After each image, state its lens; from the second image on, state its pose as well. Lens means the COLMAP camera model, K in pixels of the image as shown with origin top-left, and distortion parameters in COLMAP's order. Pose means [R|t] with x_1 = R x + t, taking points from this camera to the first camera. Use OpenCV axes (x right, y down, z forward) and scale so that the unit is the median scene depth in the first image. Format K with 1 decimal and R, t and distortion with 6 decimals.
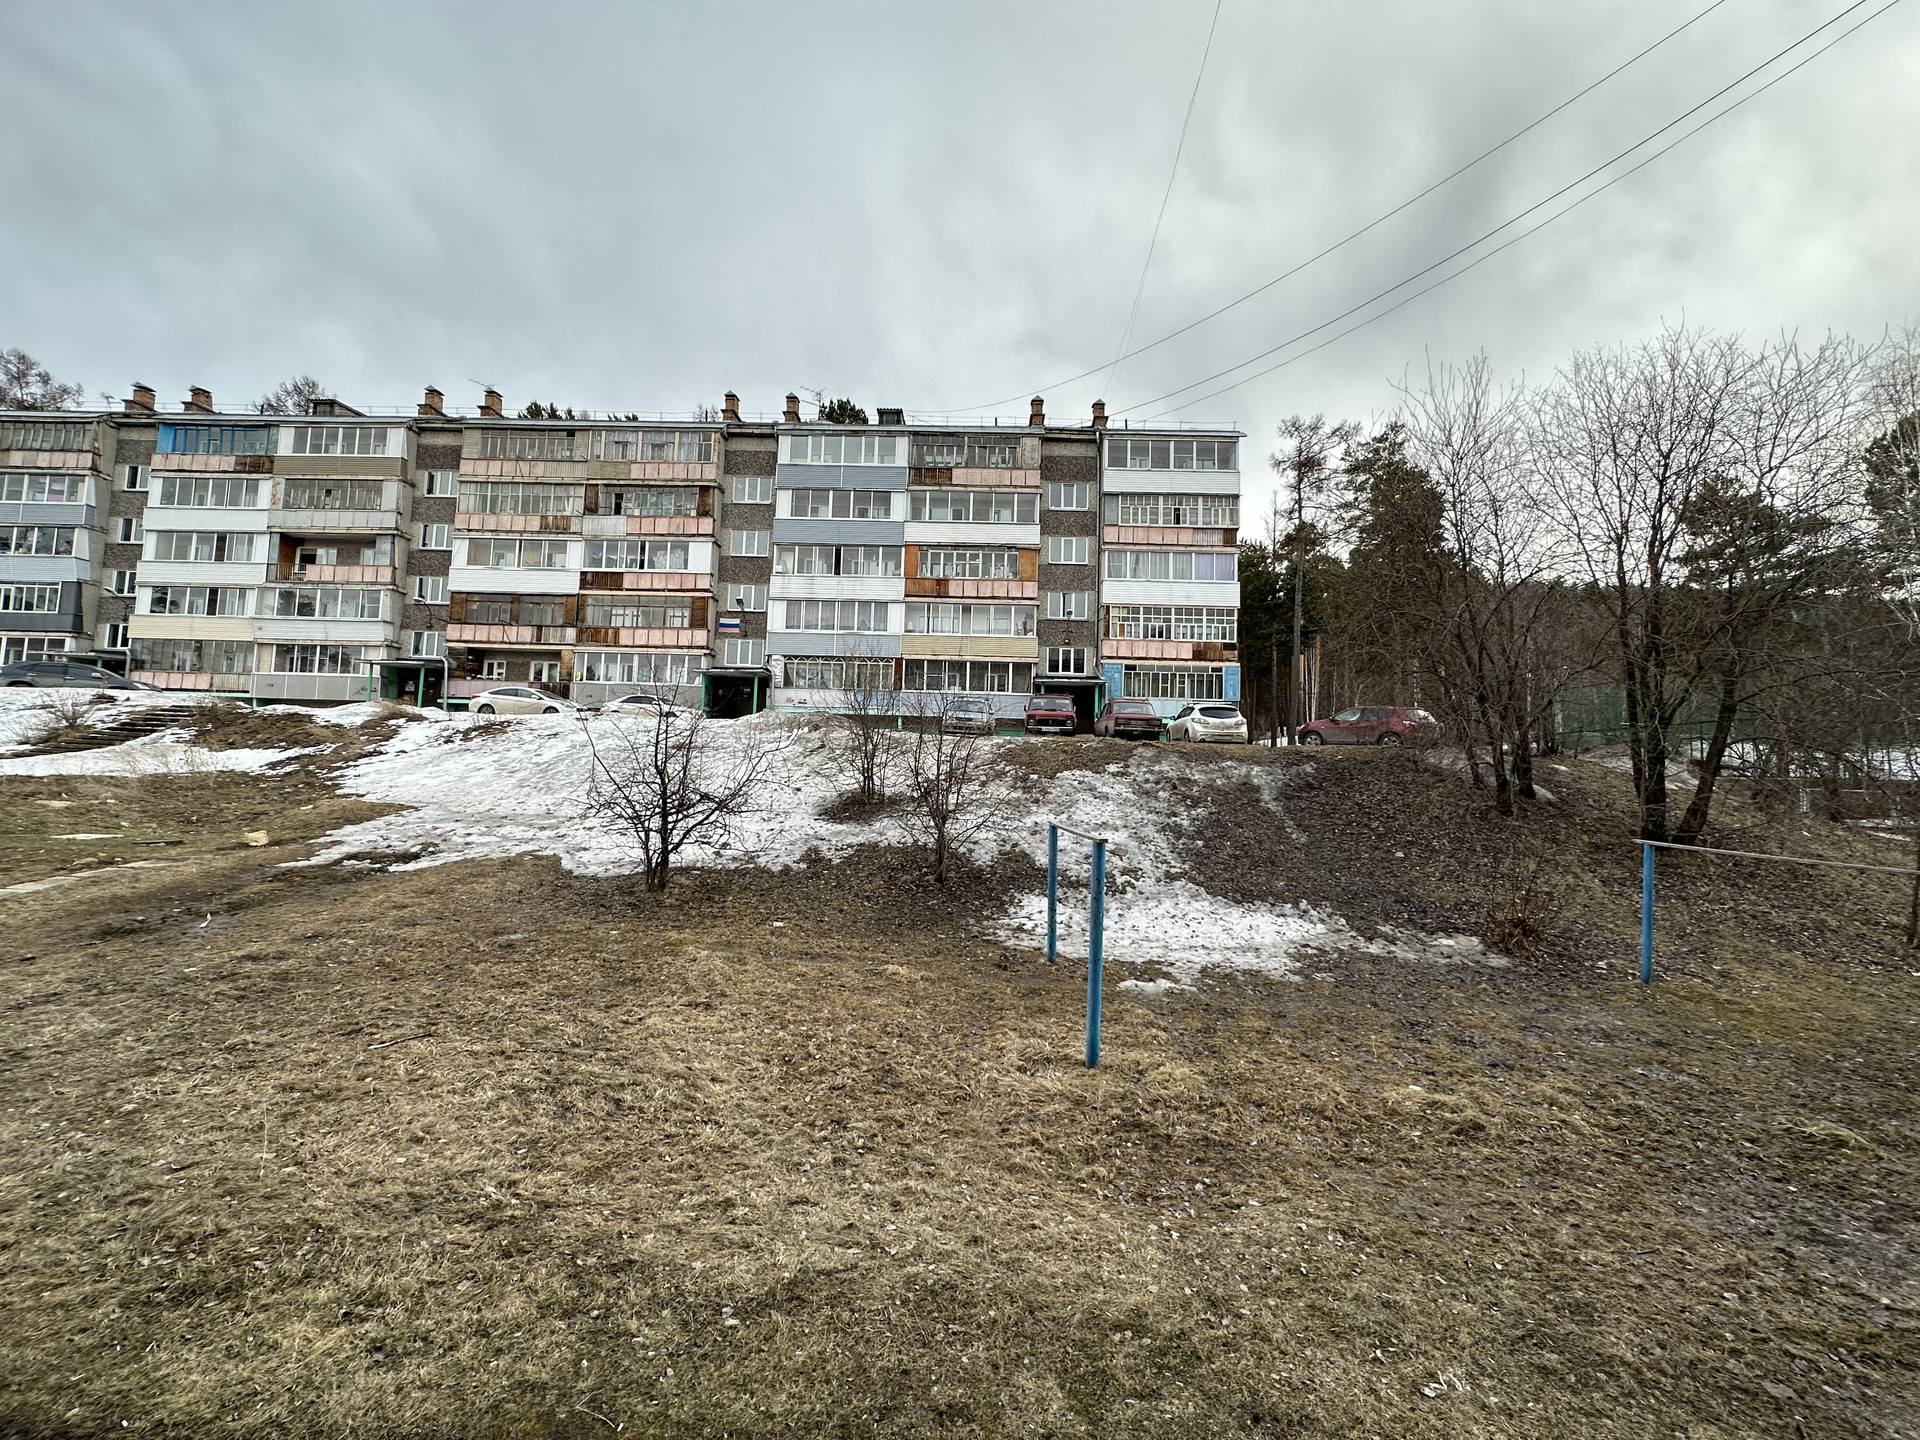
lens RADIAL K [[767.9, 0, 954.6], [0, 767.9, 723.2], [0, 0, 1]] dist [-0.001267, 0.000623]
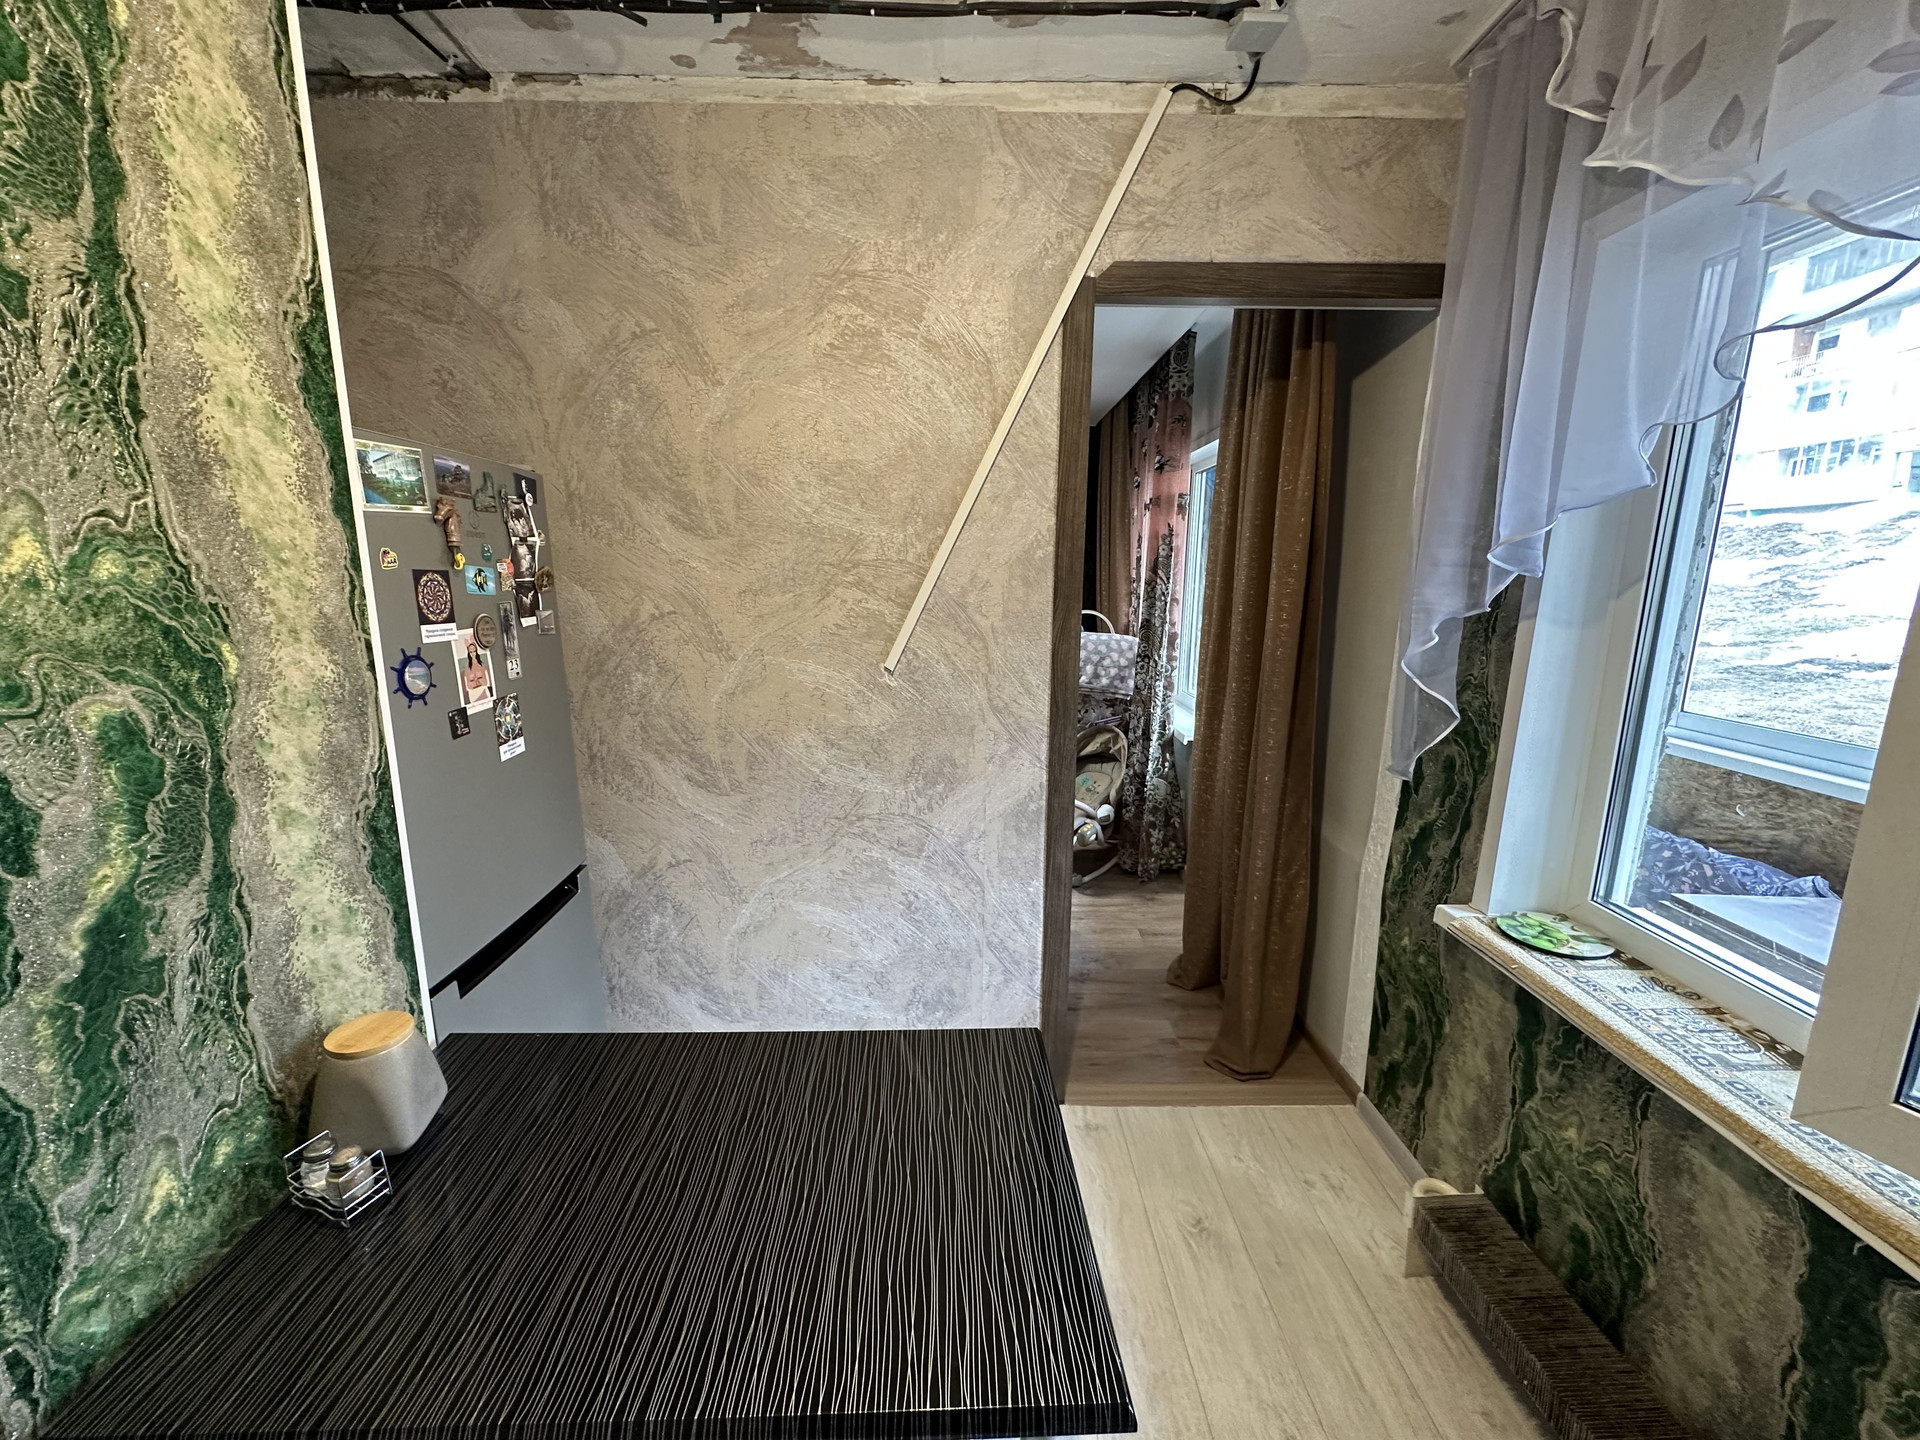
lens RADIAL K [[767.9, 0, 945.2], [0, 767.9, 726.2], [0, 0, 1]] dist [-0.001267, 0.000623]
pose [[0.026205, 0.168543, -0.985346, 0.186541], [0.074885, 0.982584, 0.170062, -0.005266], [0.996848, -0.078244, 0.013127, -0.158871]]
